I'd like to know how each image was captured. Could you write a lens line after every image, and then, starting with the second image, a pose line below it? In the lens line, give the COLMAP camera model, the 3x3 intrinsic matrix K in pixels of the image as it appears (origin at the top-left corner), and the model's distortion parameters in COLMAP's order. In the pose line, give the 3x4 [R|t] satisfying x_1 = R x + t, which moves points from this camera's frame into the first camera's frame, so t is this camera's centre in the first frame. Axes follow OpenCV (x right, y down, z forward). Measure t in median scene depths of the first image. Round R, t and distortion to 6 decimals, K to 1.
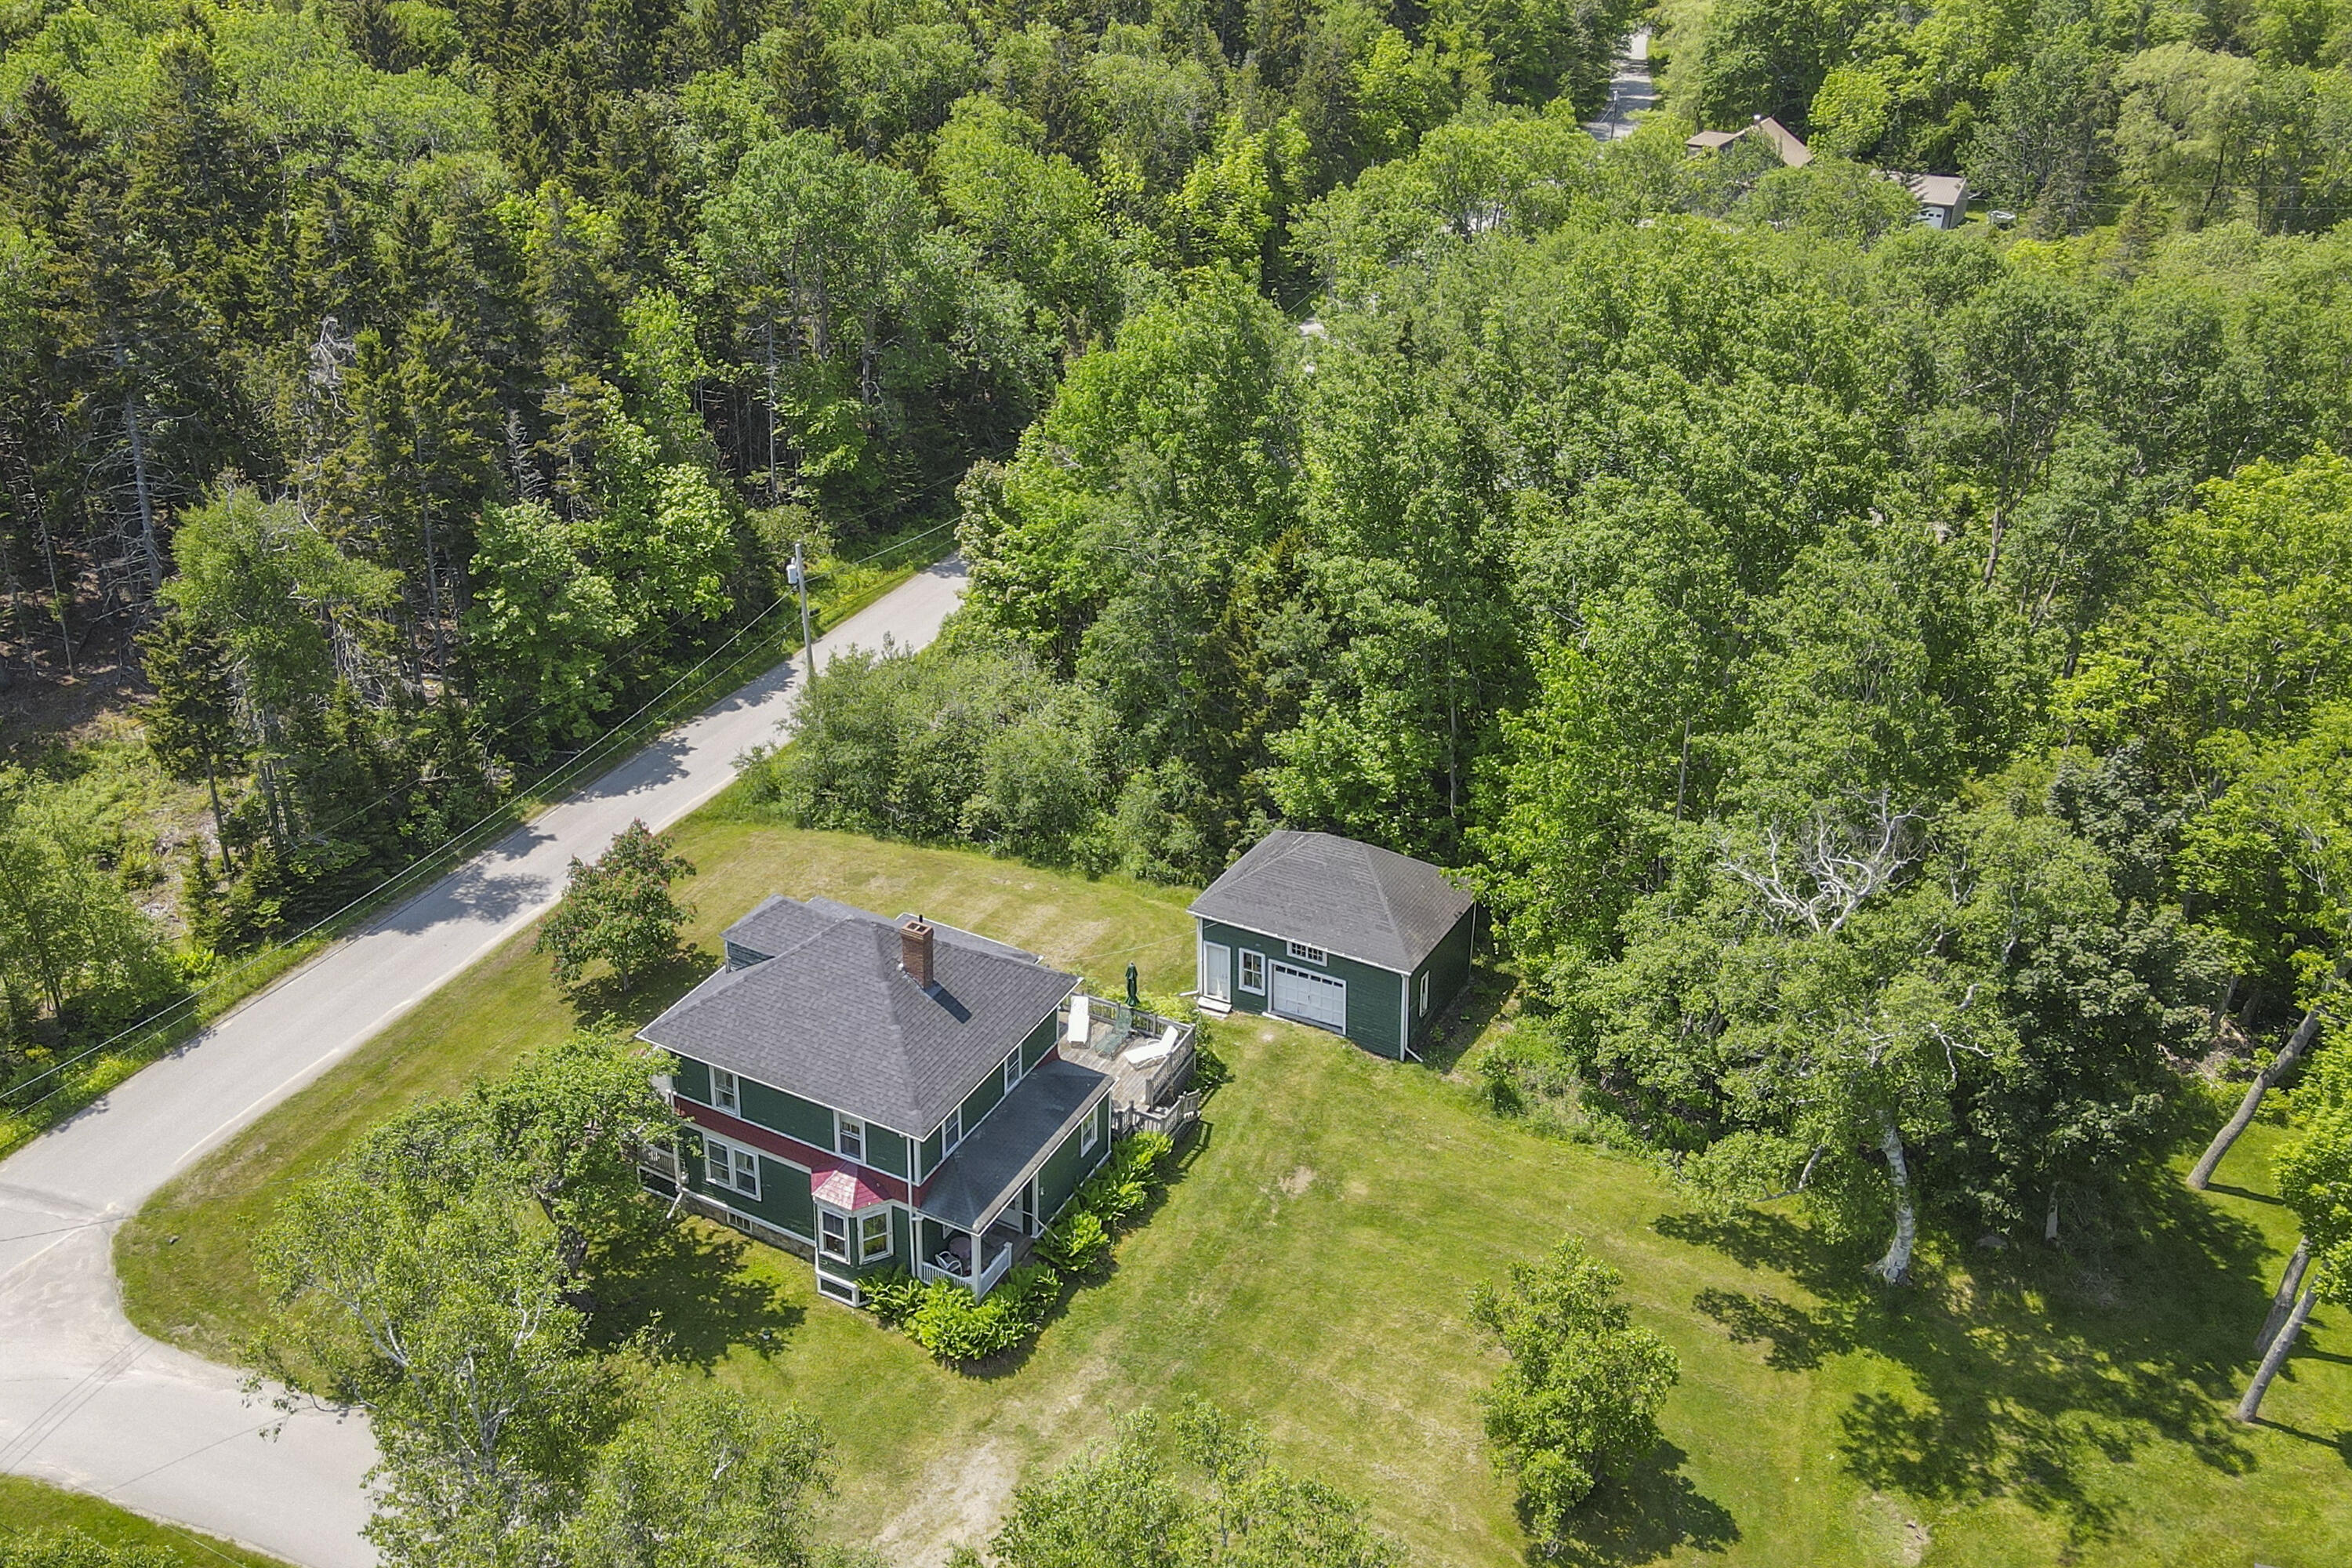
lens RADIAL K [[1838.4, 0, 1176.0], [0, 1838.4, 784.0], [0, 0, 1]] dist [0.002462, 0.006003]
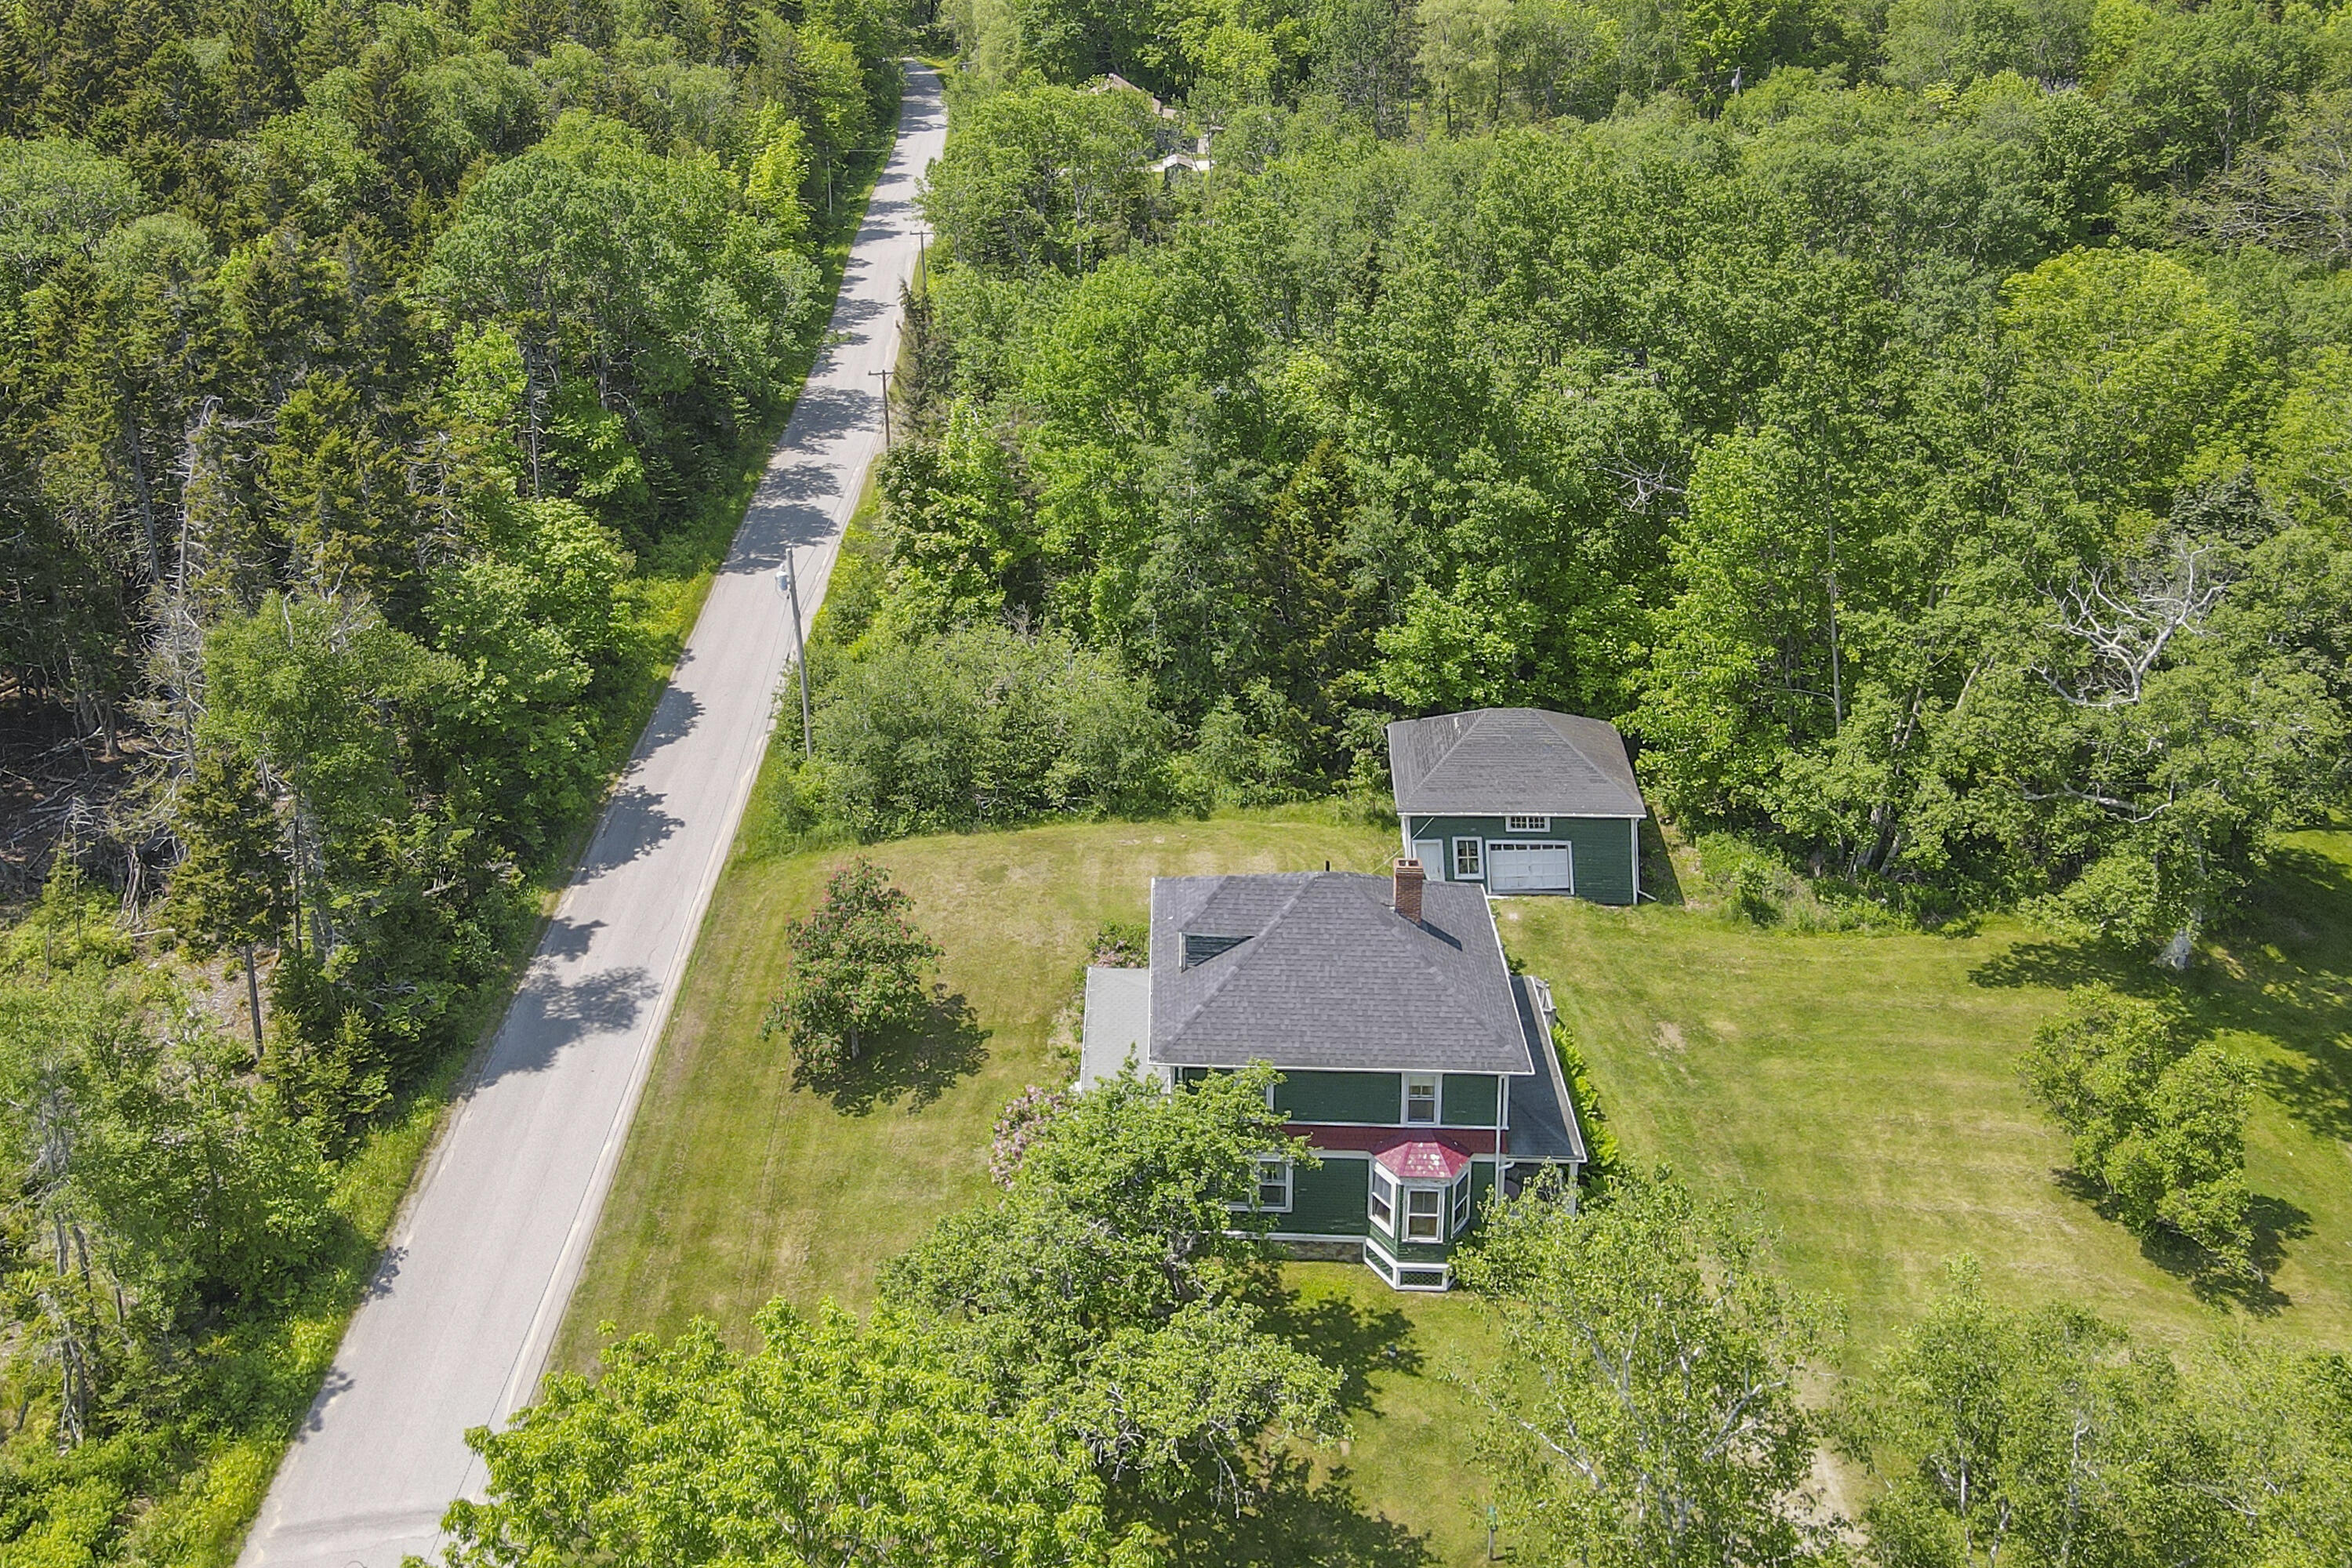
lens RADIAL K [[1743.0, 0, 1292.6], [0, 1743.0, 323.7], [0, 0, 1]] dist [0.008140, -0.008305]
pose [[0.921494, -0.143381, 0.360958, -0.364140], [0.217128, 0.960748, -0.172679, -0.038206], [-0.322031, 0.237497, 0.916456, 0.068353]]
